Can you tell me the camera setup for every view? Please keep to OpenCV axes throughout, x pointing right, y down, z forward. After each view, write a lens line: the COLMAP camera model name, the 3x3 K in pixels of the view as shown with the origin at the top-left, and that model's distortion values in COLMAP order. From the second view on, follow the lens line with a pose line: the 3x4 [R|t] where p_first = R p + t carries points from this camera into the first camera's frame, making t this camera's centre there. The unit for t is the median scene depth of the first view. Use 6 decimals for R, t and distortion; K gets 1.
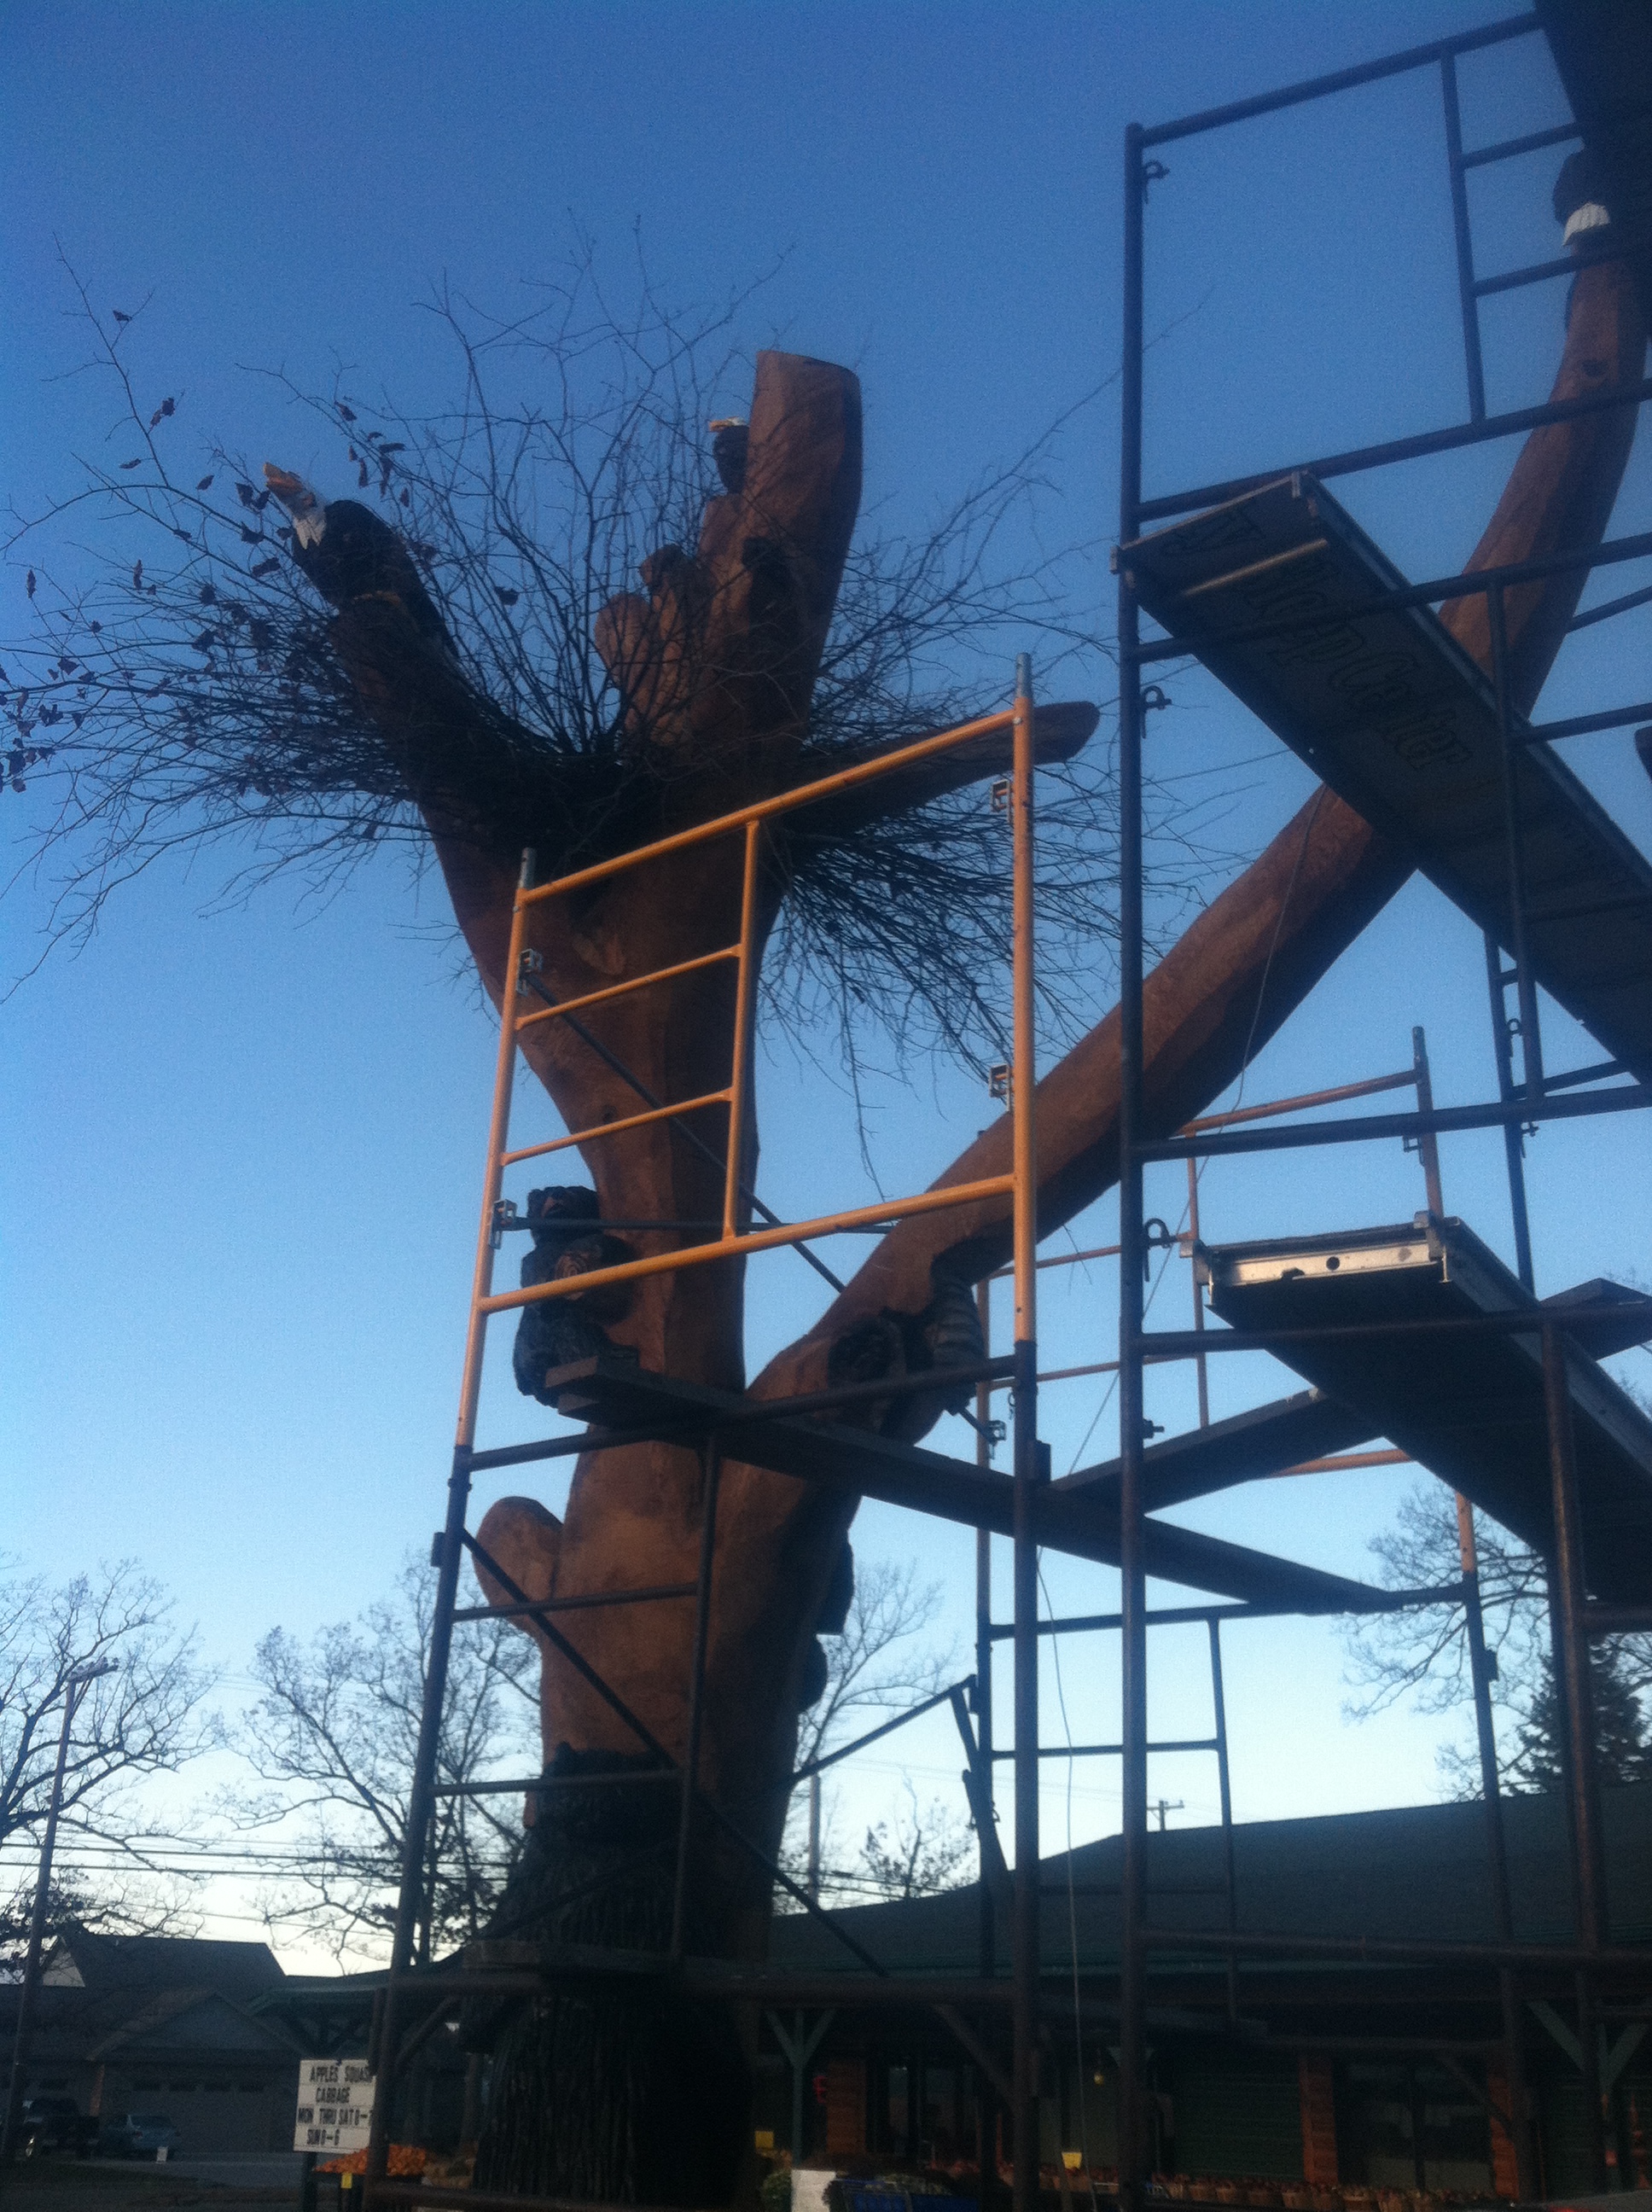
lens RADIAL K [[2164.6, 0, 826.0], [0, 2164.6, 1106.0], [0, 0, 1]] dist [-0.012551, -0.099619]
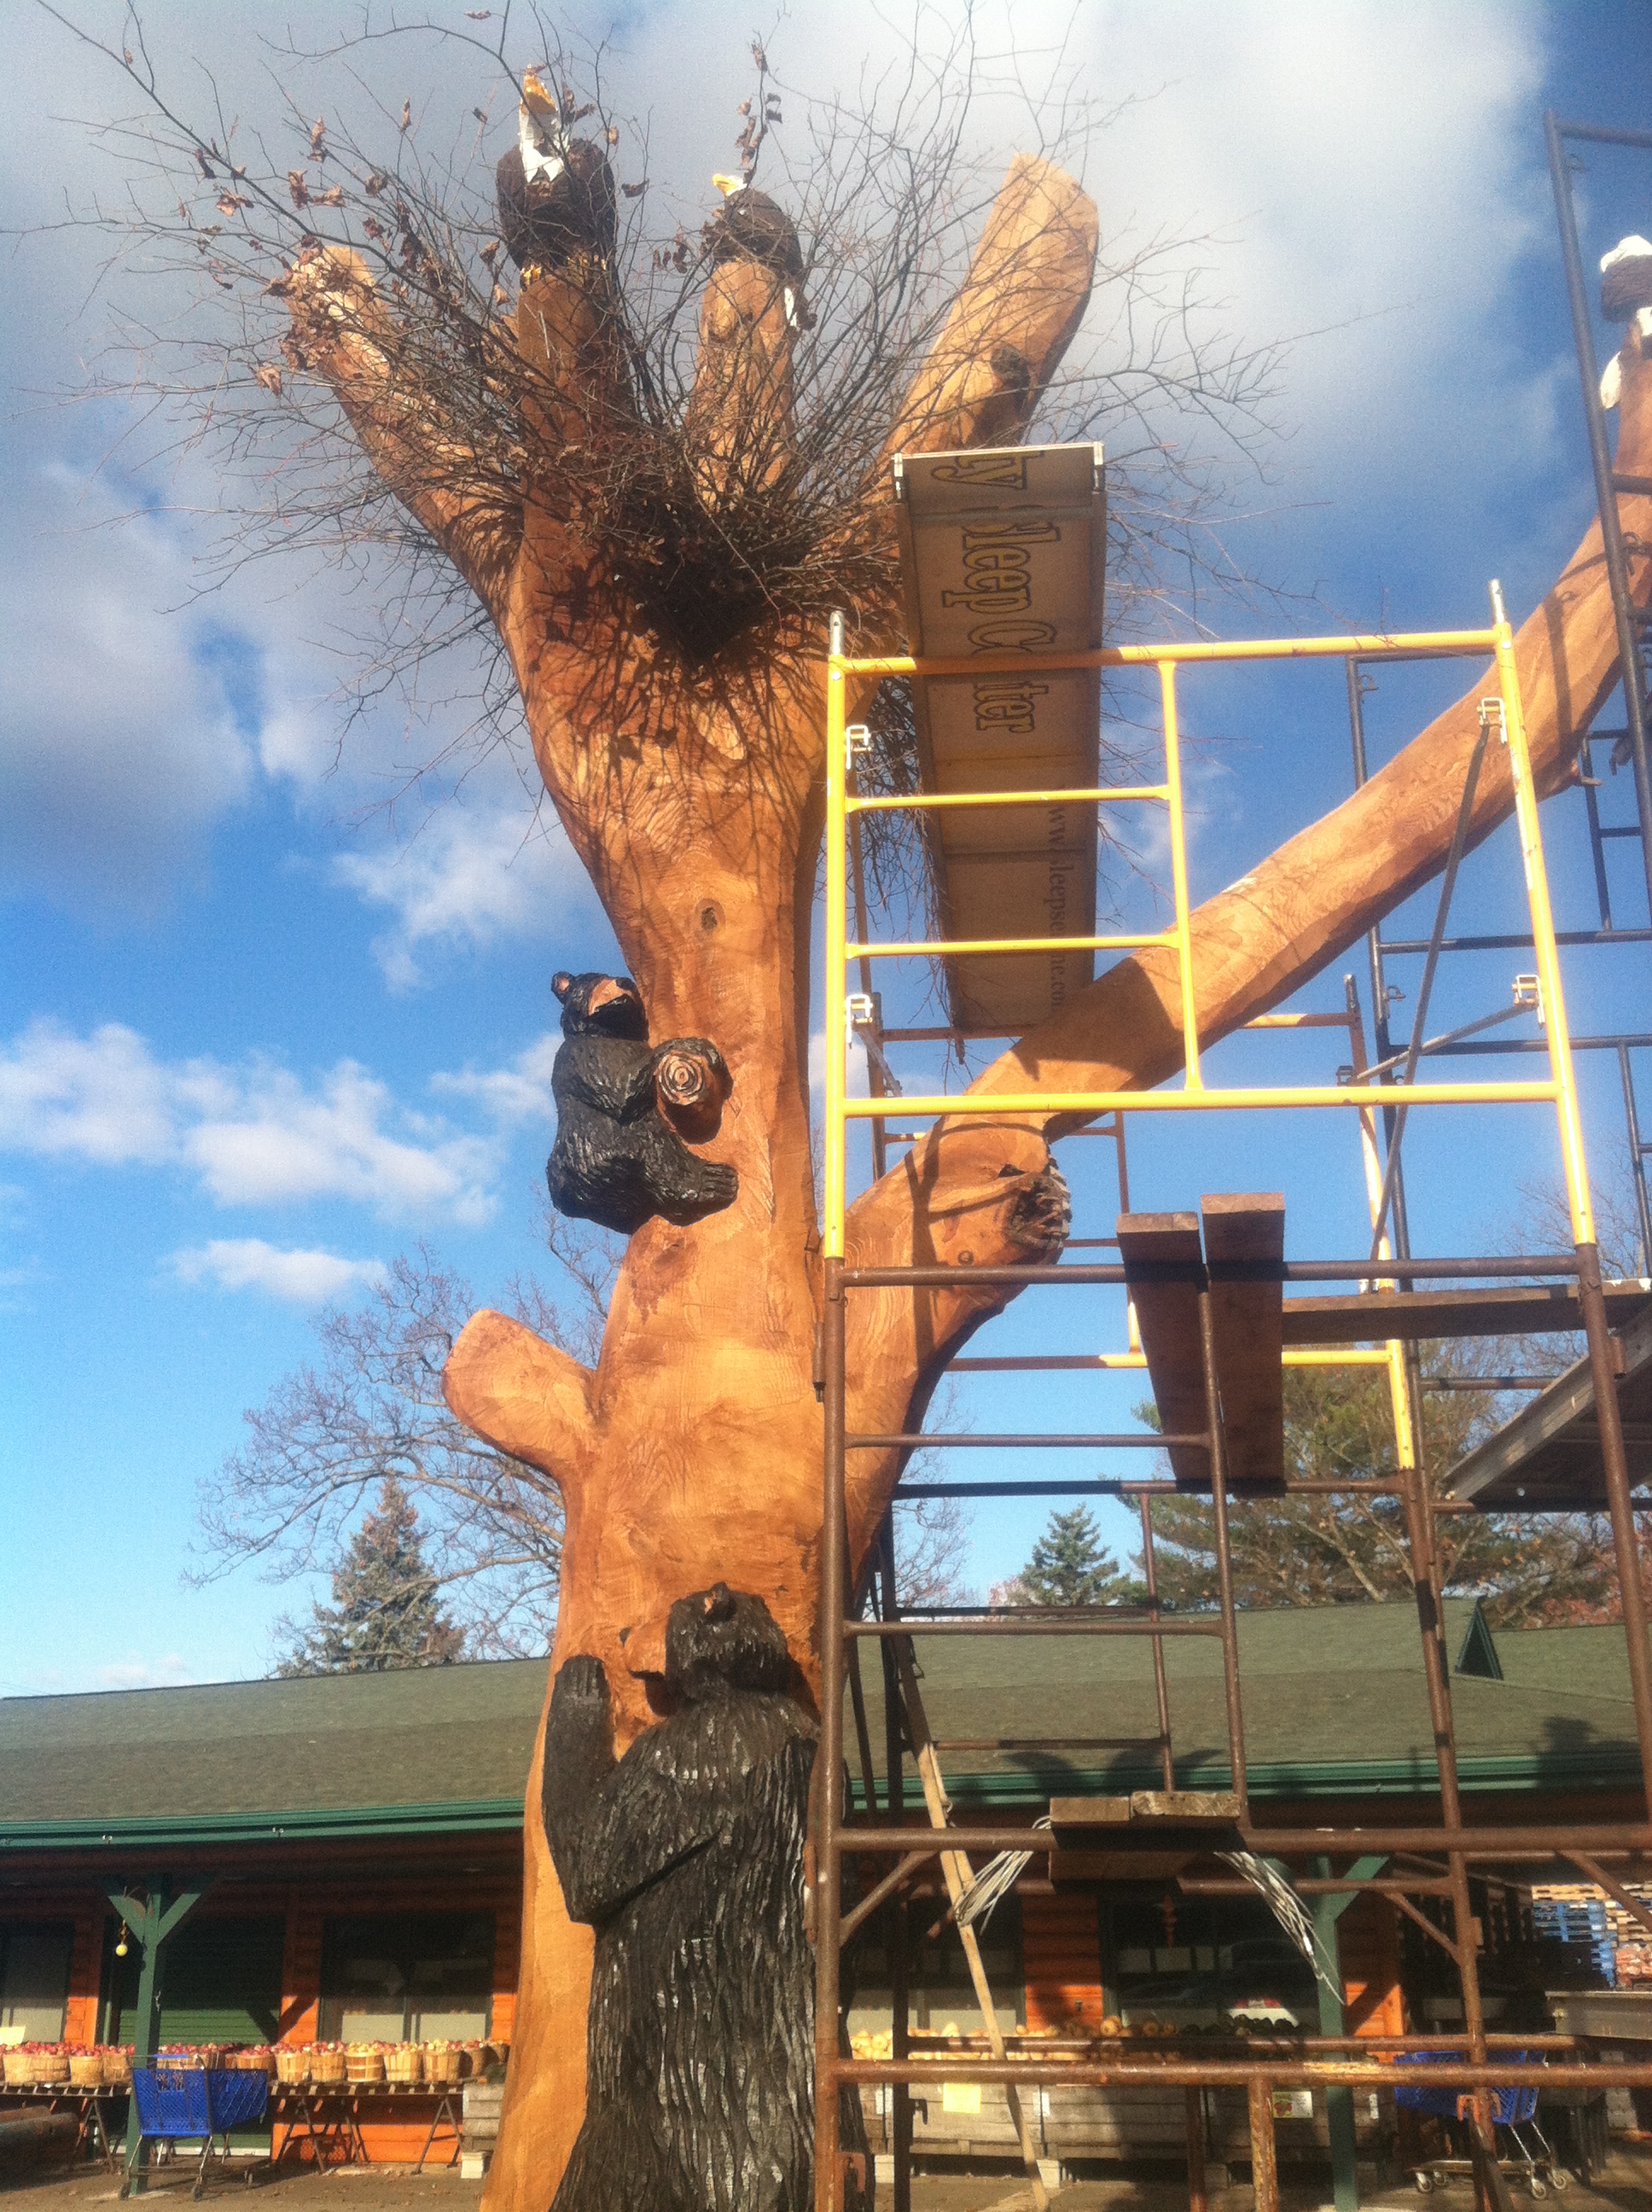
lens RADIAL K [[2164.6, 0, 826.0], [0, 2164.6, 1106.0], [0, 0, 1]] dist [-0.012551, -0.099619]
pose [[0.829910, 0.146278, 0.538378, -0.546773], [-0.176035, 0.984376, 0.003902, 0.074040], [-0.529396, -0.098012, 0.842694, 0.197271]]
